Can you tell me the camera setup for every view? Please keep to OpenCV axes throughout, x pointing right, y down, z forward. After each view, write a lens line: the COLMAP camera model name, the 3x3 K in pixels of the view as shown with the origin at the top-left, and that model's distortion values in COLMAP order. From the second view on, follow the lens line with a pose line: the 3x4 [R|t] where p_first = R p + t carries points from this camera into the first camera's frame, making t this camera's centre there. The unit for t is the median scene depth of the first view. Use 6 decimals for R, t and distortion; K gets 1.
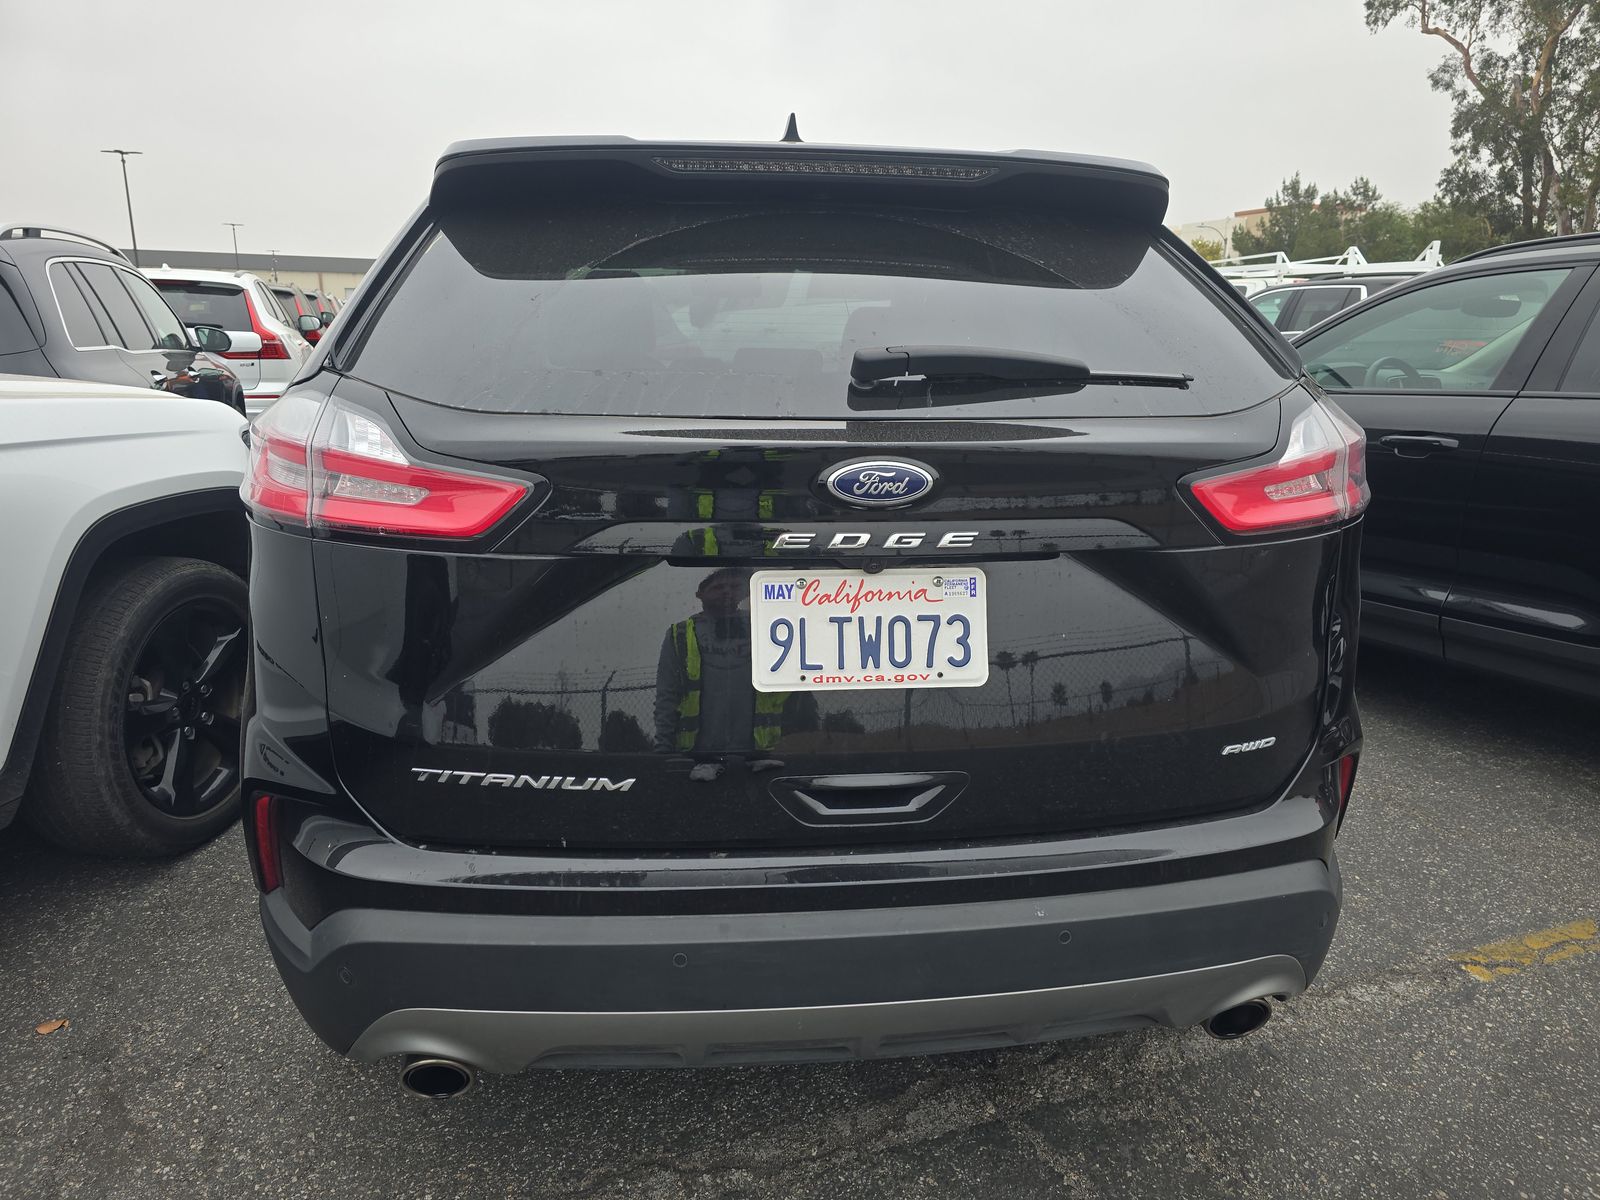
lens RADIAL K [[1050.2, 0, 797.9], [0, 1050.2, 625.1], [0, 0, 1]] dist [0.052020, -0.045345]
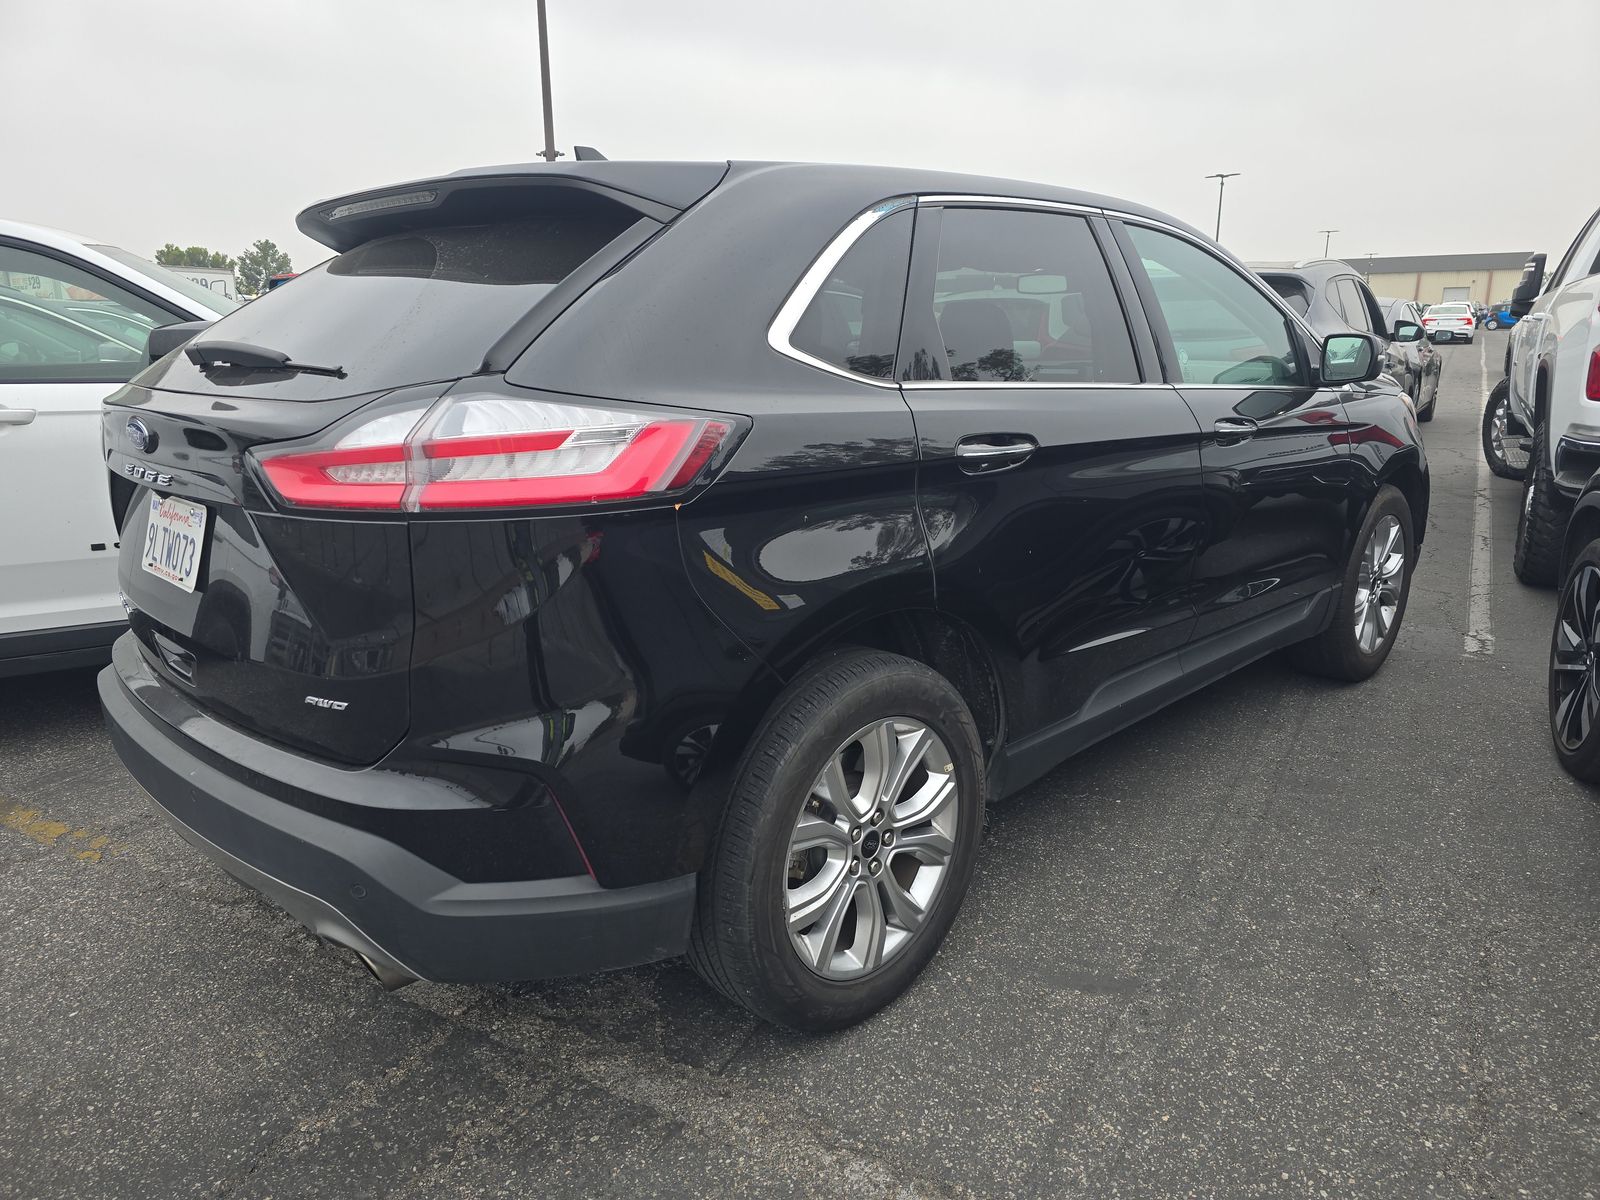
lens RADIAL K [[1056.3, 0, 782.6], [0, 1056.3, 618.5], [0, 0, 1]] dist [0.055856, -0.048714]
pose [[0.612554, 0.187571, -0.767851, 1.698658], [-0.188899, 0.978026, 0.088219, -0.174584], [0.767525, 0.091008, 0.634526, 0.714441]]
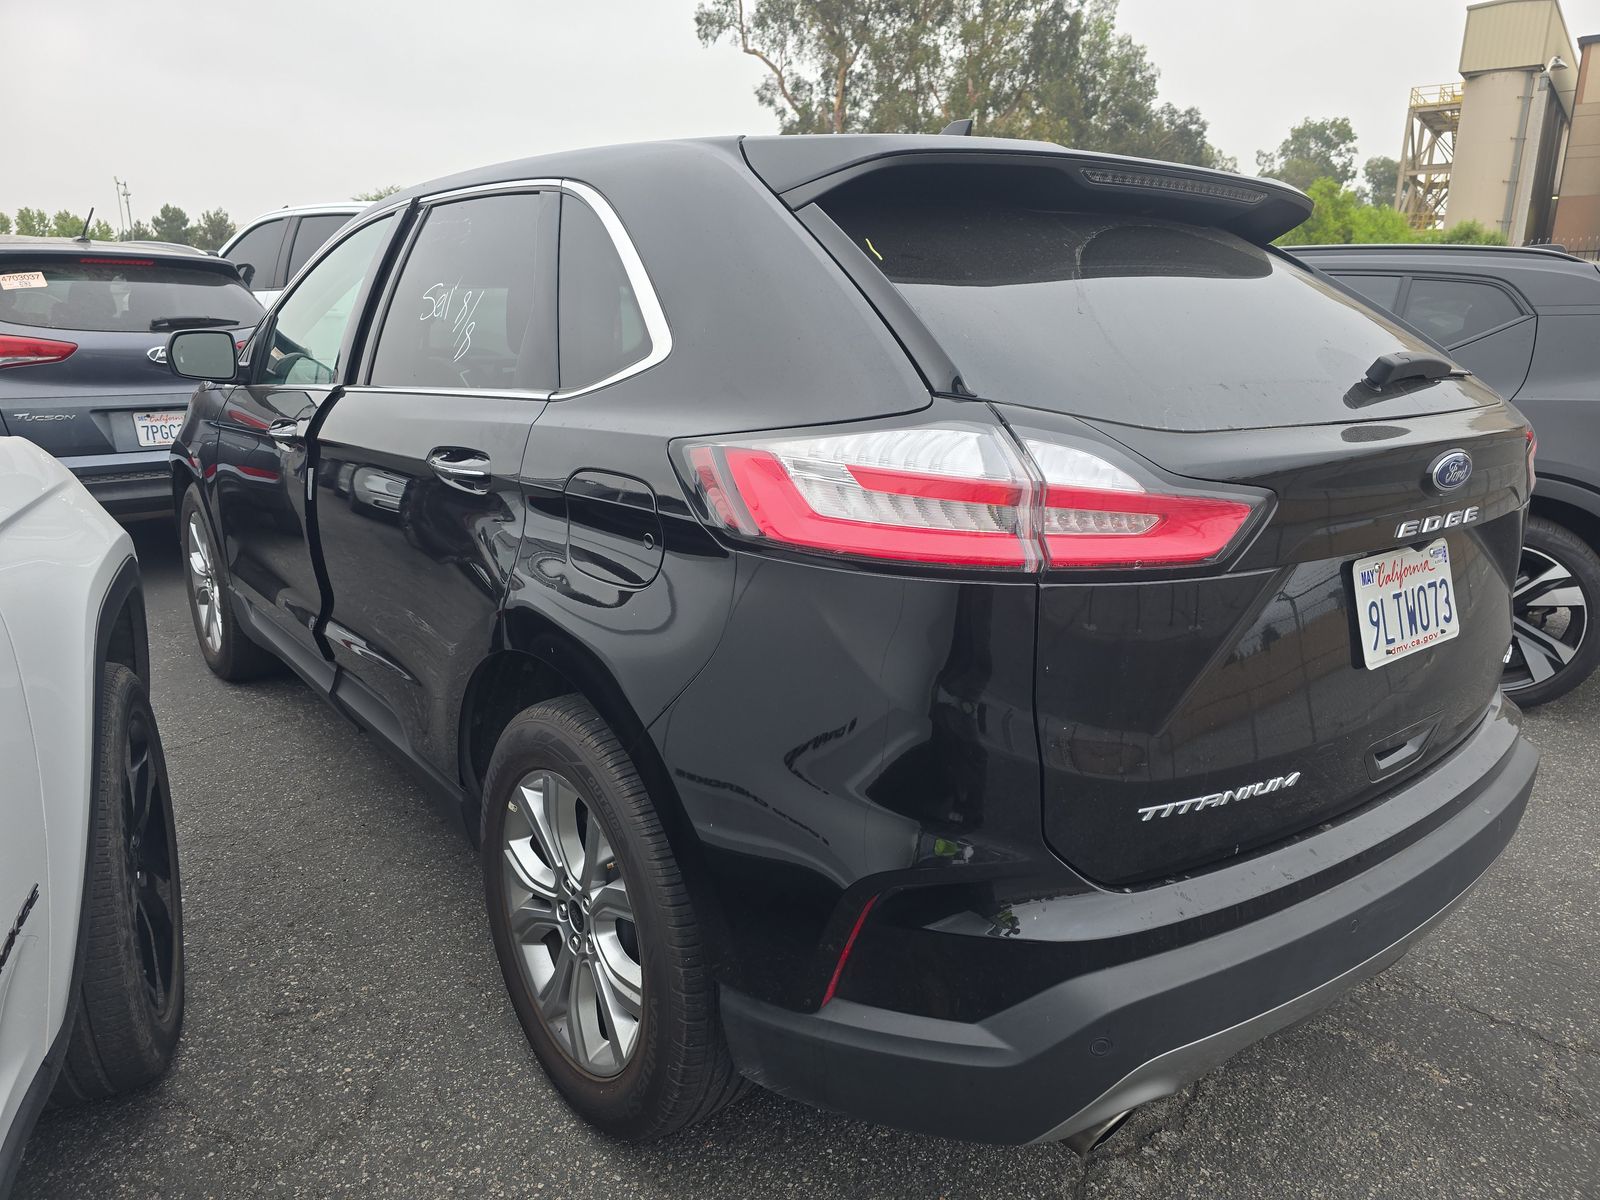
lens RADIAL K [[1056.3, 0, 782.6], [0, 1056.3, 618.5], [0, 0, 1]] dist [0.055856, -0.048714]
pose [[0.853911, -0.141093, 0.500928, -1.094753], [0.136727, 0.989556, 0.045649, -0.122640], [-0.502137, 0.029510, 0.864284, 0.328057]]
